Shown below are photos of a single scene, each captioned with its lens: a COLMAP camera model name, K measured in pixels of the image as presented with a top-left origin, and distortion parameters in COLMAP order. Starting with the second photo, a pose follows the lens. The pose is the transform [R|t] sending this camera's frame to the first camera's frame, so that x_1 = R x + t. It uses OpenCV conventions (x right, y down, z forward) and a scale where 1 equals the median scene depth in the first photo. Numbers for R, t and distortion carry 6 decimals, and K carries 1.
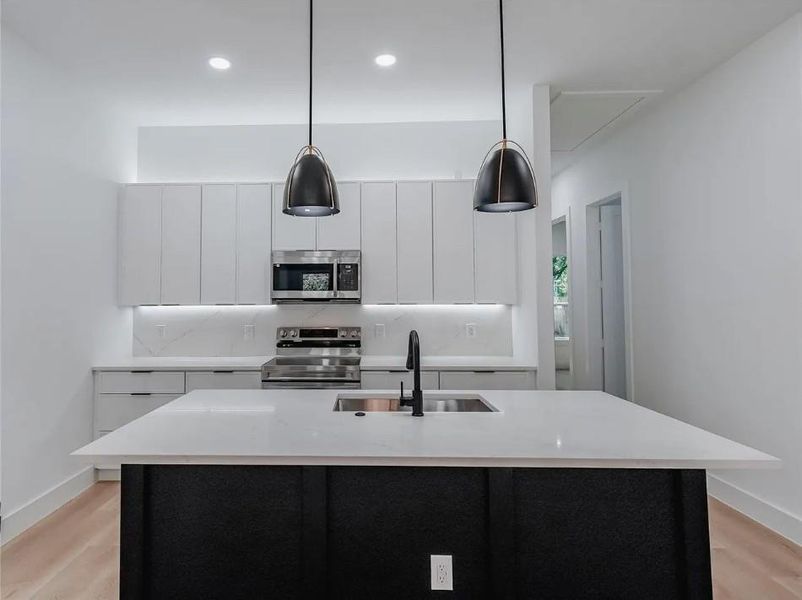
lens RADIAL K [[499.3, 0, 399.5], [0, 499.3, 276.6], [0, 0, 1]] dist [-0.002586, -0.001374]
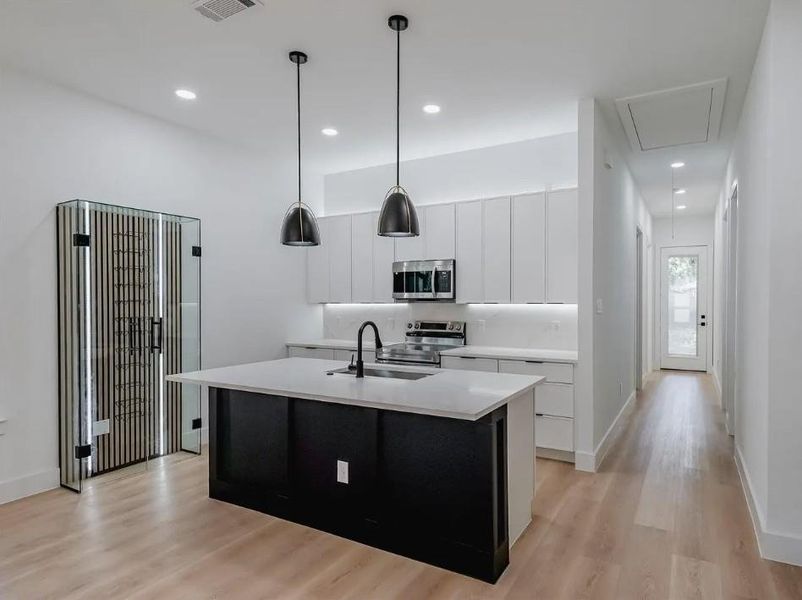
lens RADIAL K [[477.3, 0, 422.6], [0, 477.3, 305.5], [0, 0, 1]] dist [-0.016379, -0.000496]
pose [[0.880515, 0.008066, -0.473949, 0.415249], [0.020614, 0.998258, 0.055286, -0.005794], [0.473570, -0.058450, 0.878815, -0.073302]]
